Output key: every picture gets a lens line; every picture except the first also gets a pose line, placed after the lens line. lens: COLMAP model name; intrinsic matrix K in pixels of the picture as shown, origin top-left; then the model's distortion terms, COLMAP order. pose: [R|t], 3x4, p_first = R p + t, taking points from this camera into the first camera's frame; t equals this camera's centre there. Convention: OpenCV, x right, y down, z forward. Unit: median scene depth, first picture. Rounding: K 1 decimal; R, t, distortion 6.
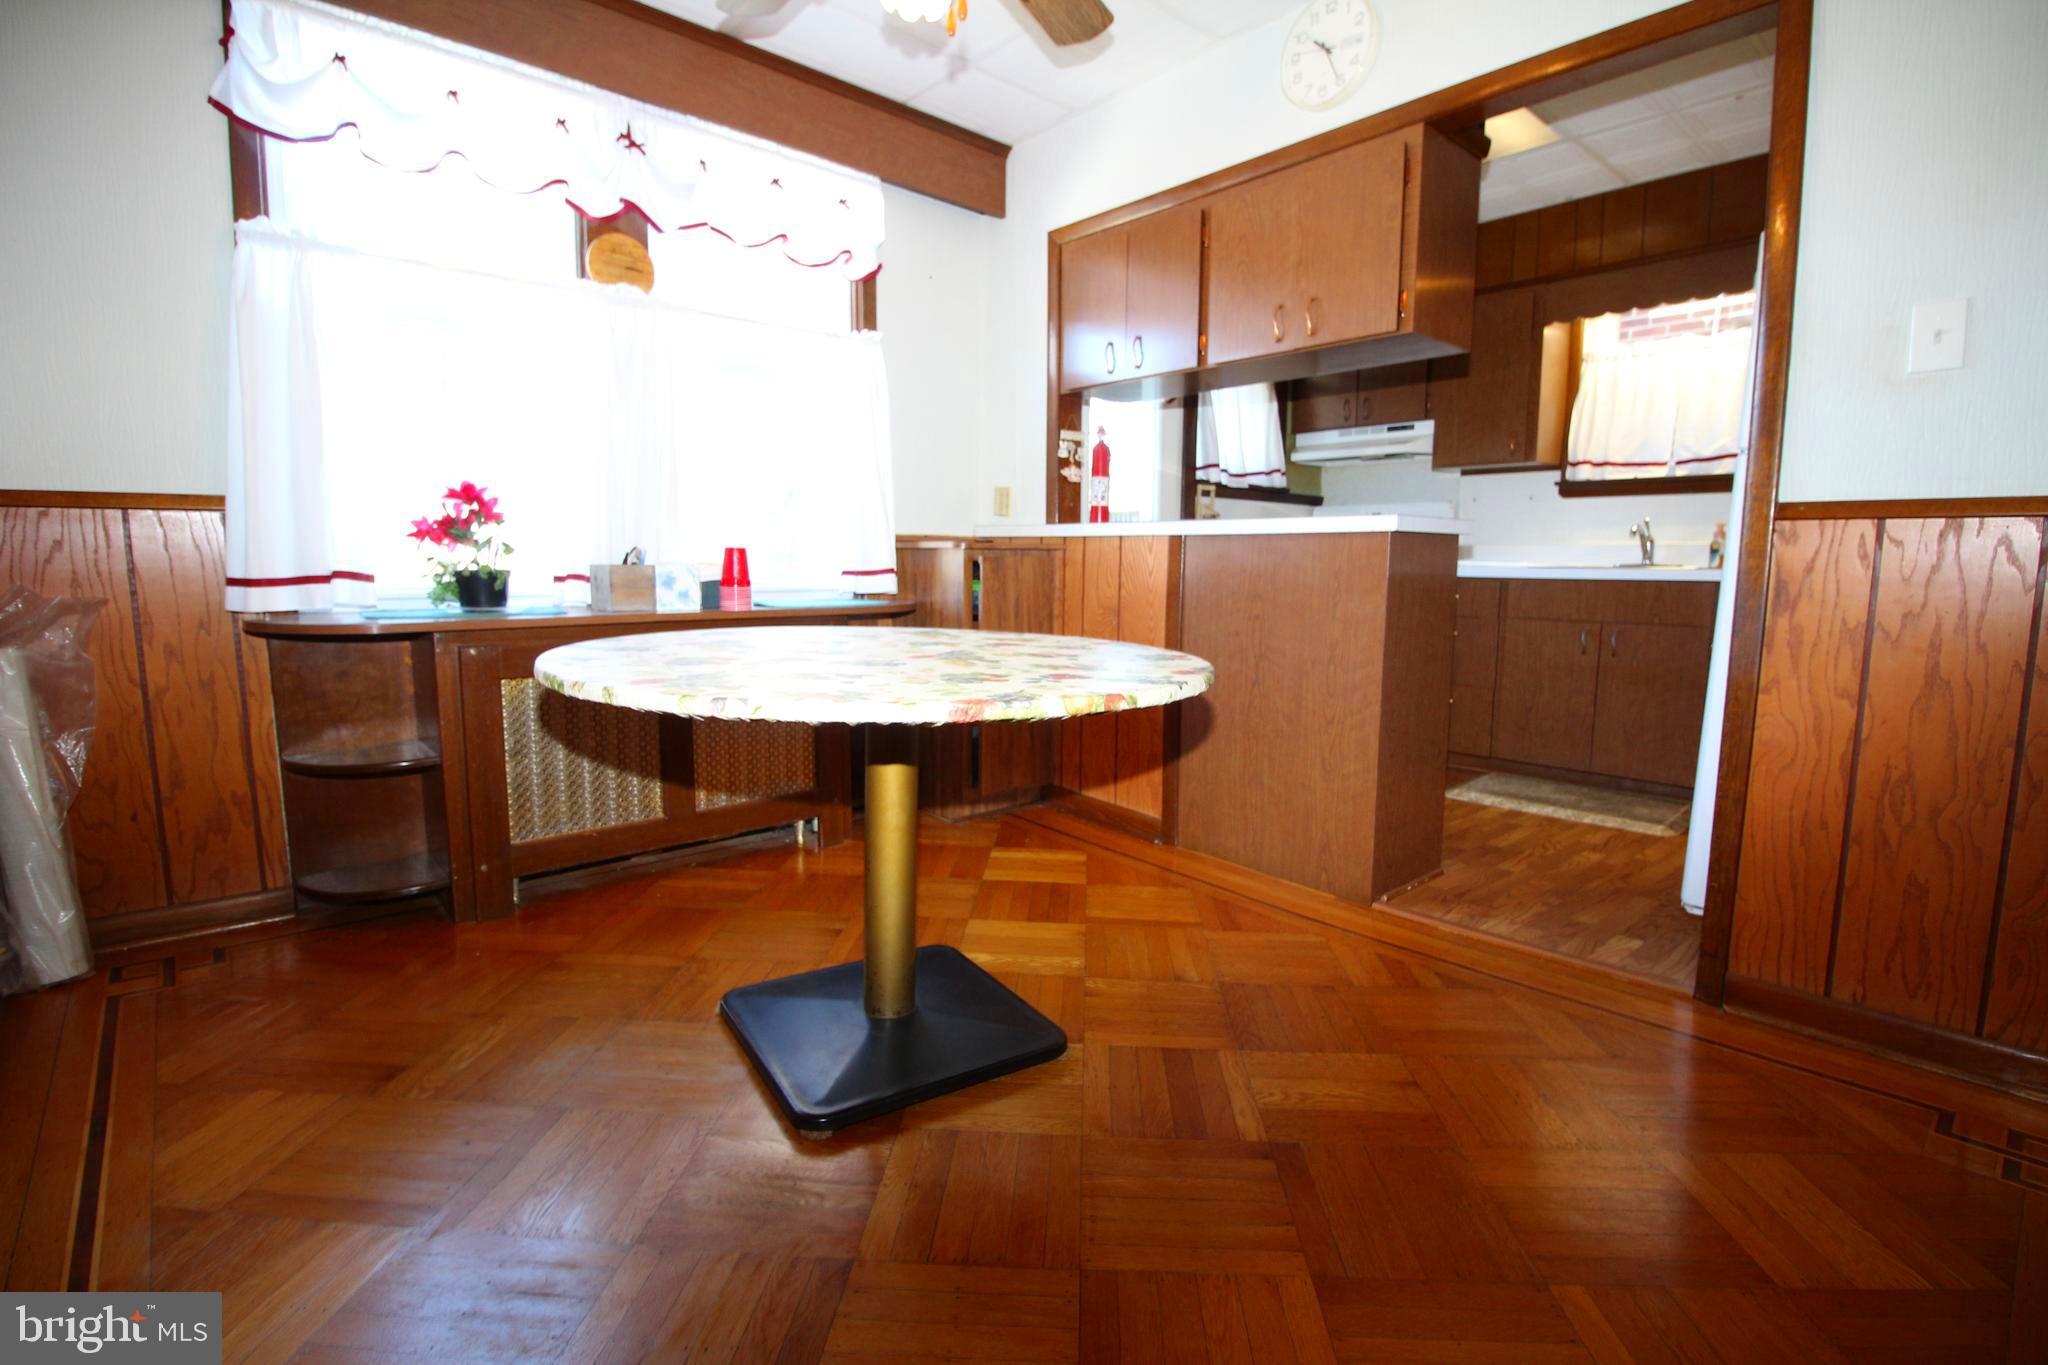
lens RADIAL K [[959.4, 0, 1026.8], [0, 959.4, 679.7], [0, 0, 1]] dist [-0.005830, -0.009472]
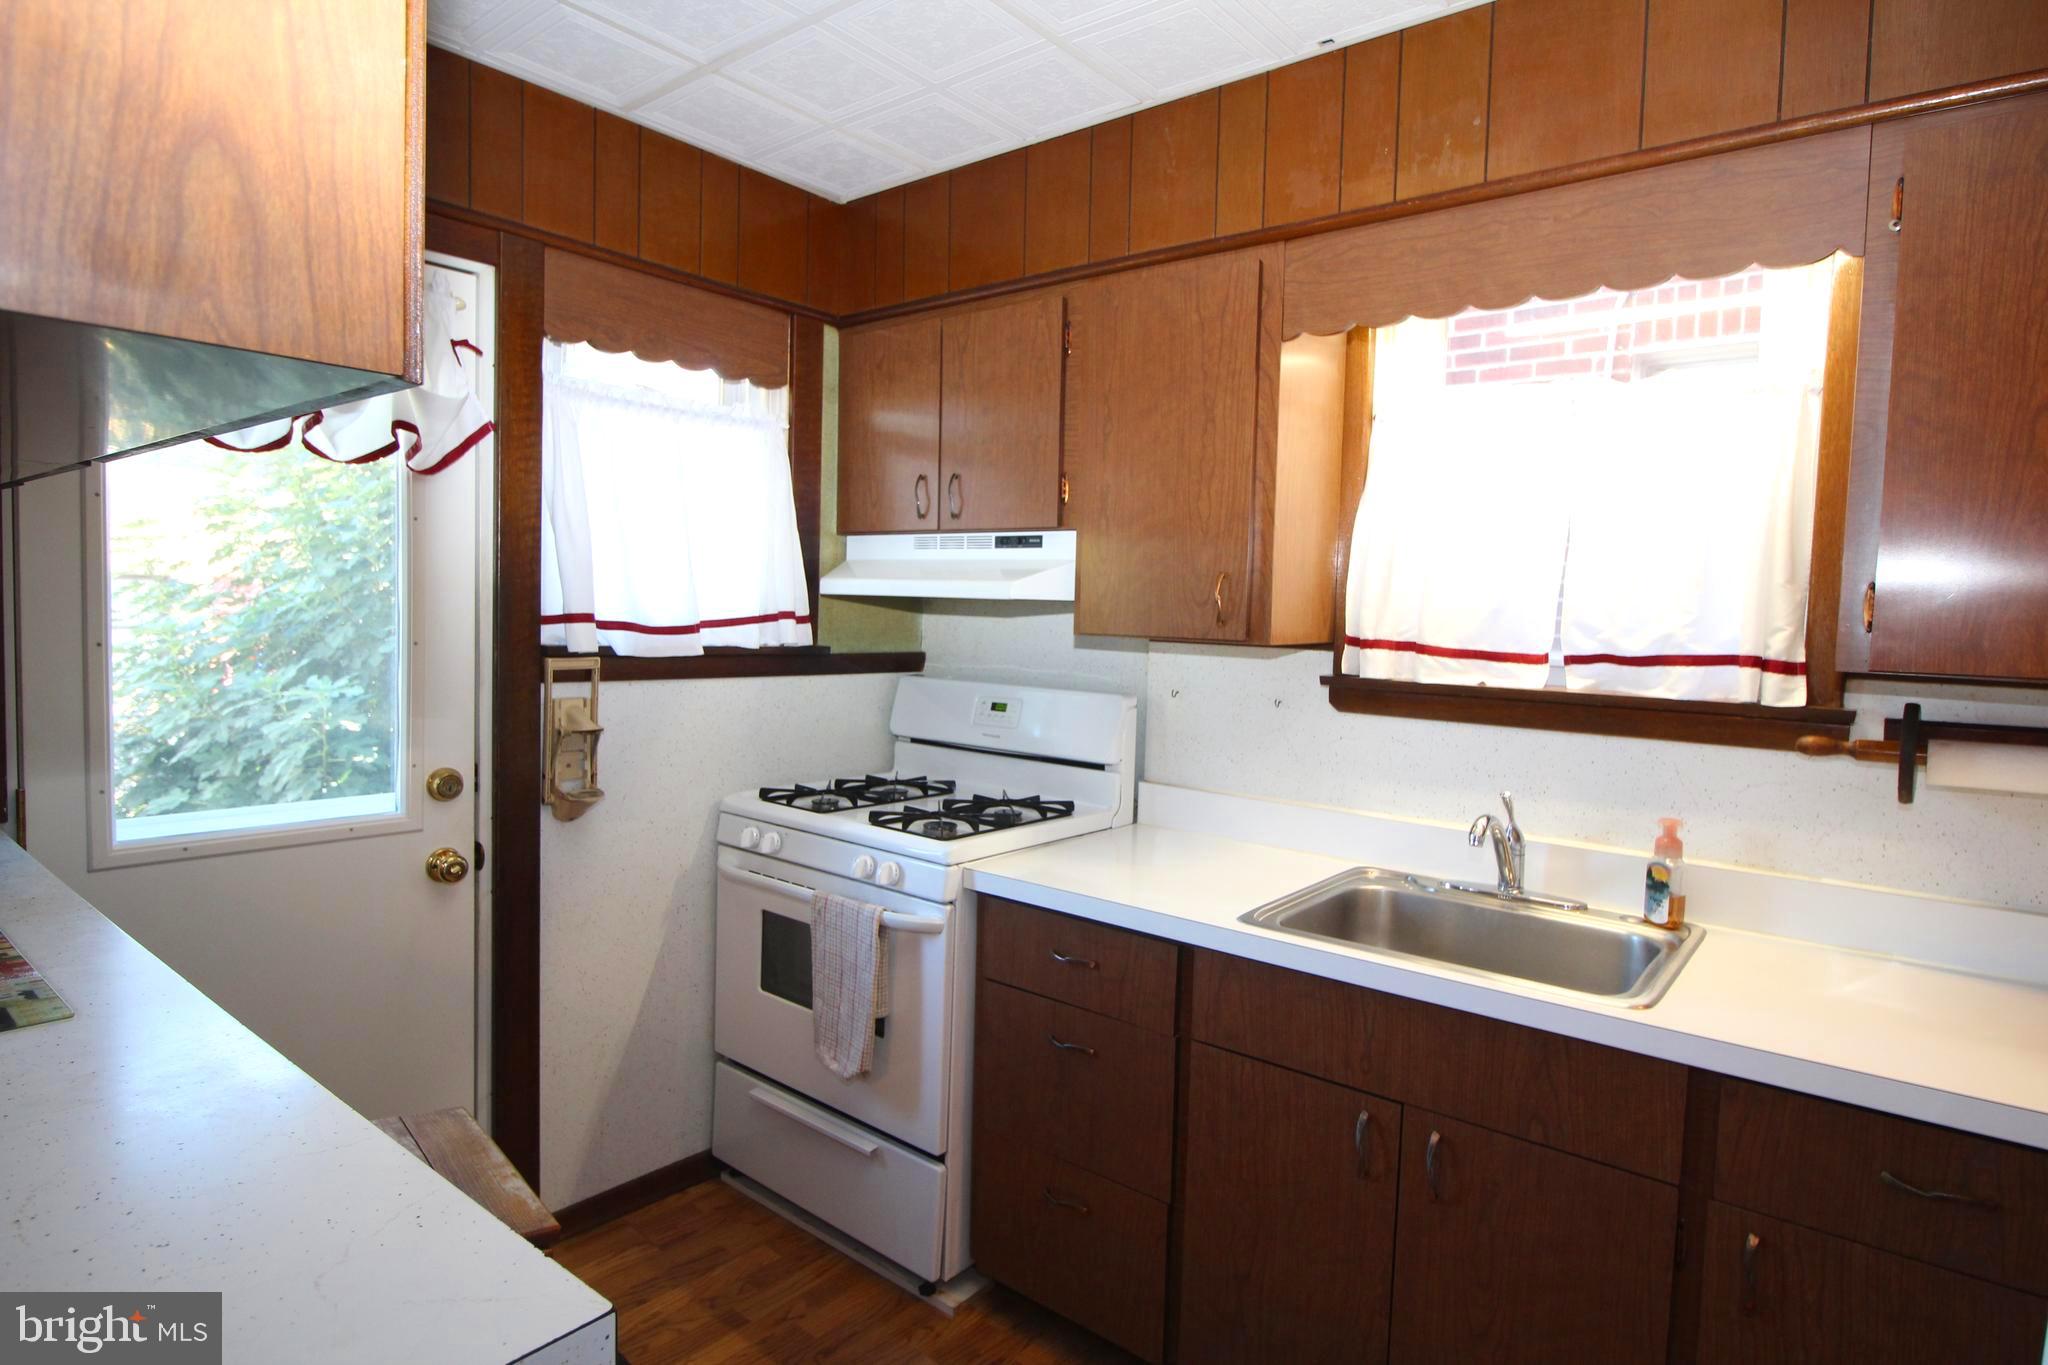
lens RADIAL K [[1106.9, 0, 1021.8], [0, 1106.9, 679.7], [0, 0, 1]] dist [0.007956, 0.000300]
pose [[0.986810, 0.015591, 0.161127, 0.317647], [-0.006640, 0.998412, -0.055944, -0.171491], [-0.161744, 0.054136, 0.985347, 0.487032]]
